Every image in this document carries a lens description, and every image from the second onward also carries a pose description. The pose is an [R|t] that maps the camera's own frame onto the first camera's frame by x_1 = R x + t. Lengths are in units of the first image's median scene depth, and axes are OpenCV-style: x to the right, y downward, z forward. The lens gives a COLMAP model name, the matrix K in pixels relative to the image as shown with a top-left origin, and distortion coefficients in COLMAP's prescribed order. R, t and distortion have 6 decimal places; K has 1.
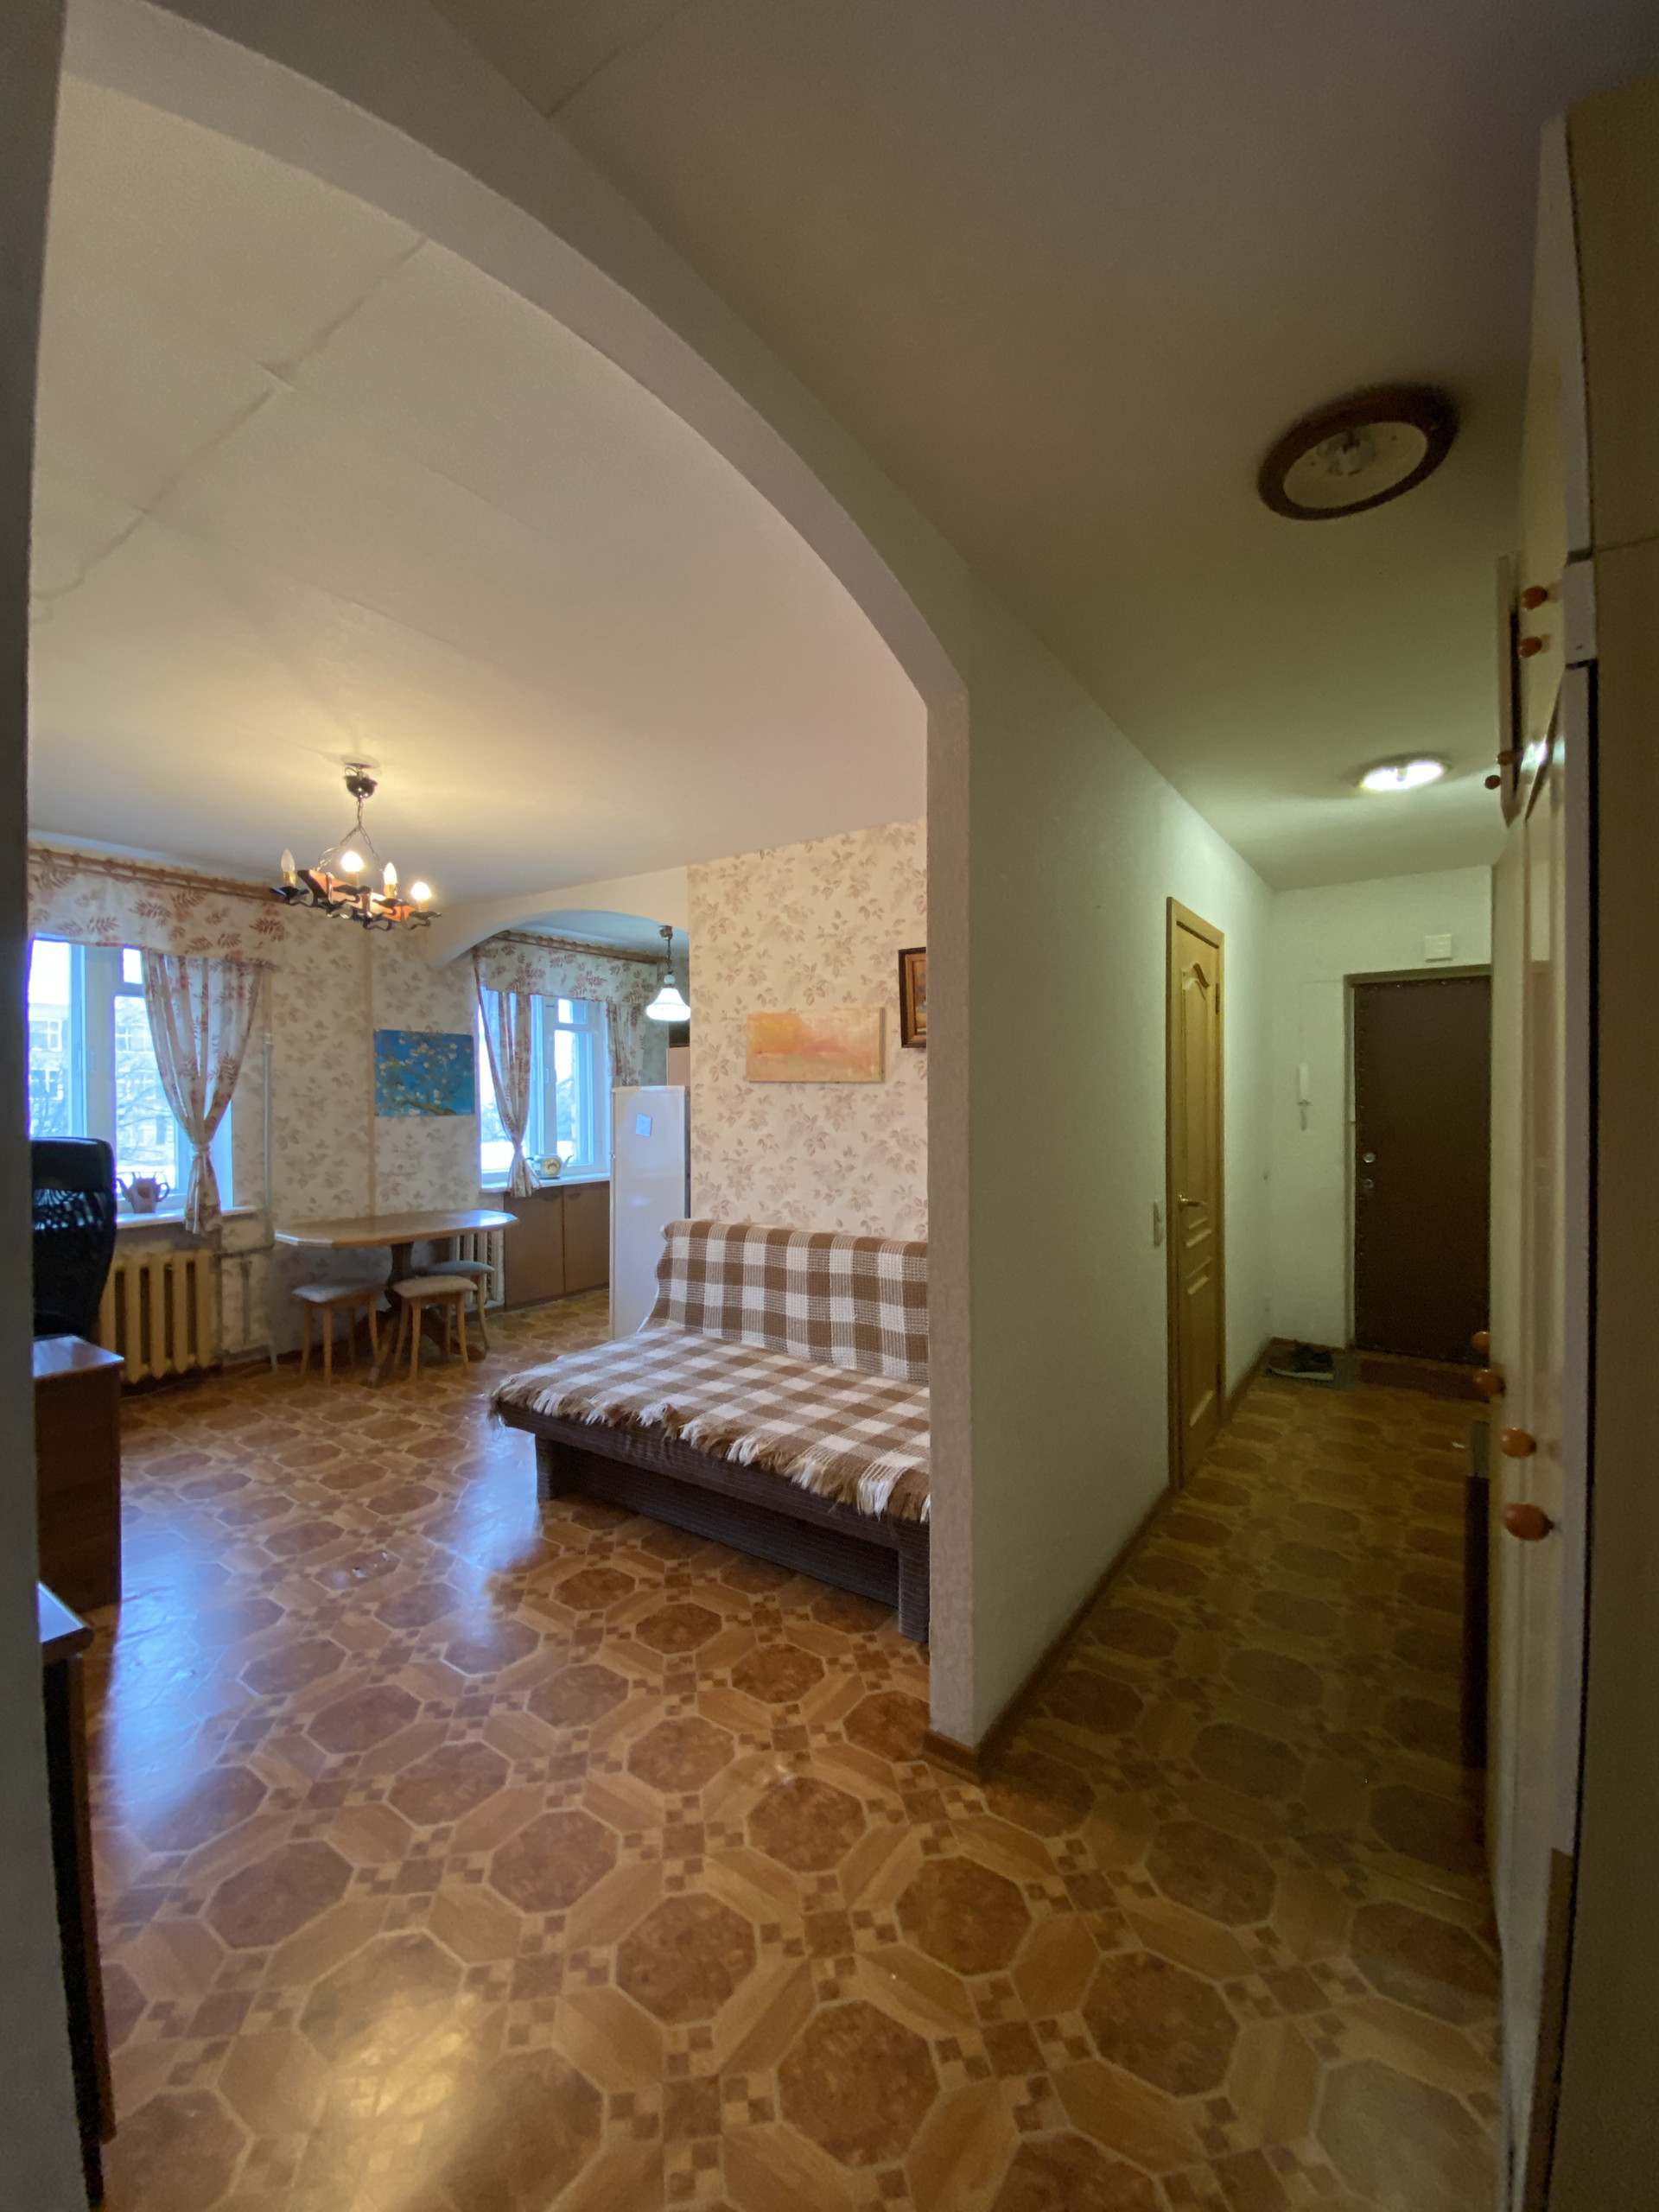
lens RADIAL K [[898.5, 0, 841.6], [0, 898.5, 1101.0], [0, 0, 1]] dist [0.008929, -0.015259]
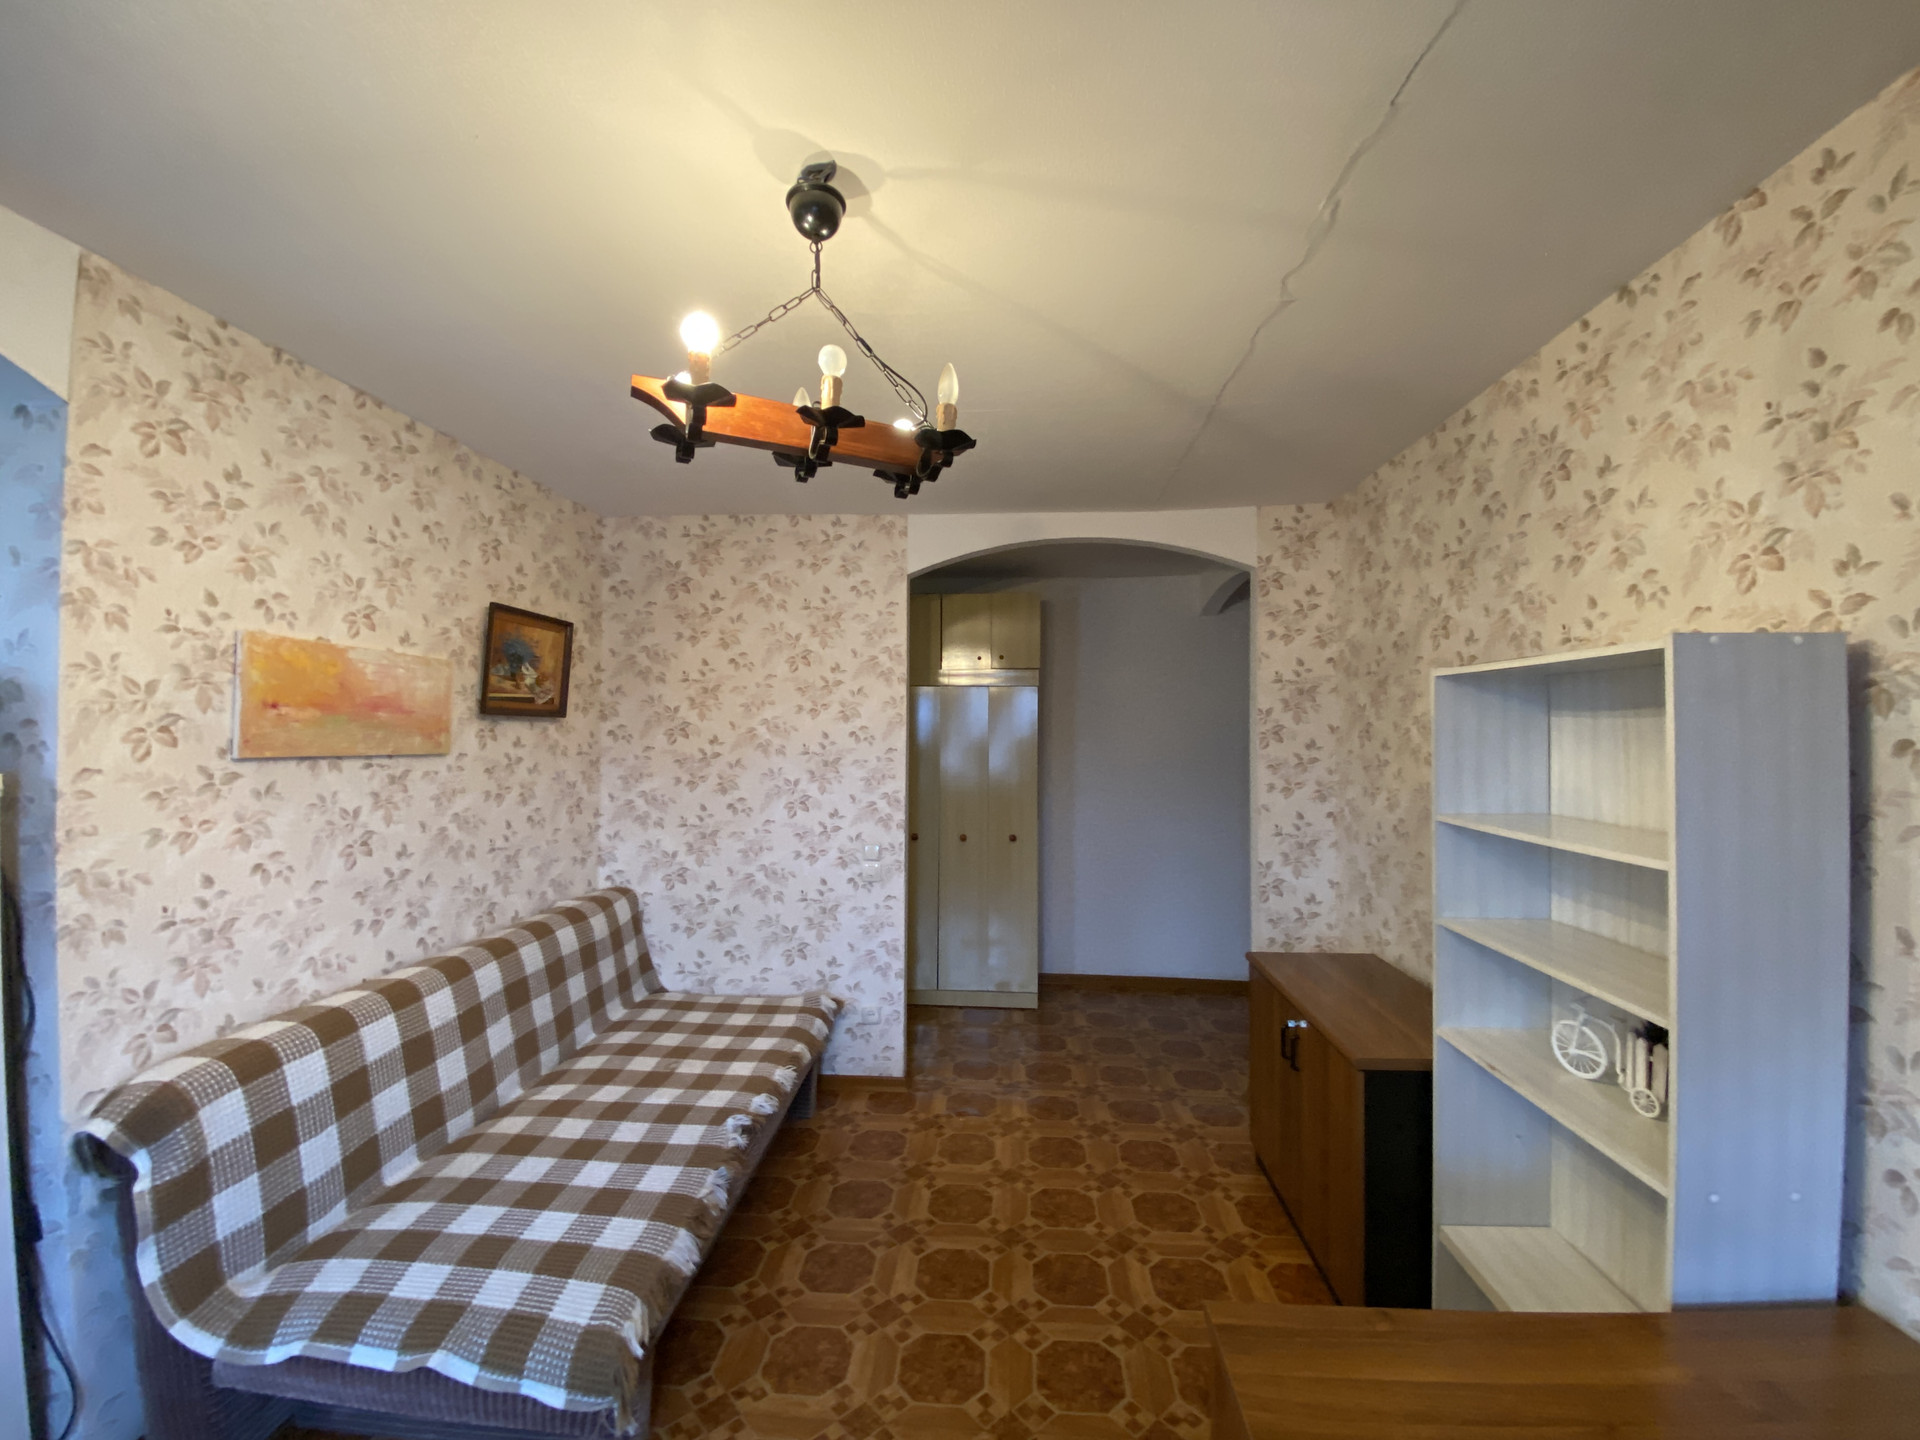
lens RADIAL K [[779.9, 0, 960.5], [0, 779.9, 719.7], [0, 0, 1]] dist [0.008929, -0.015259]
pose [[-0.513486, 0.008694, 0.858054, -0.703387], [-0.003136, 0.999923, -0.012008, -0.040058], [-0.858092, -0.008856, -0.513419, 0.856400]]
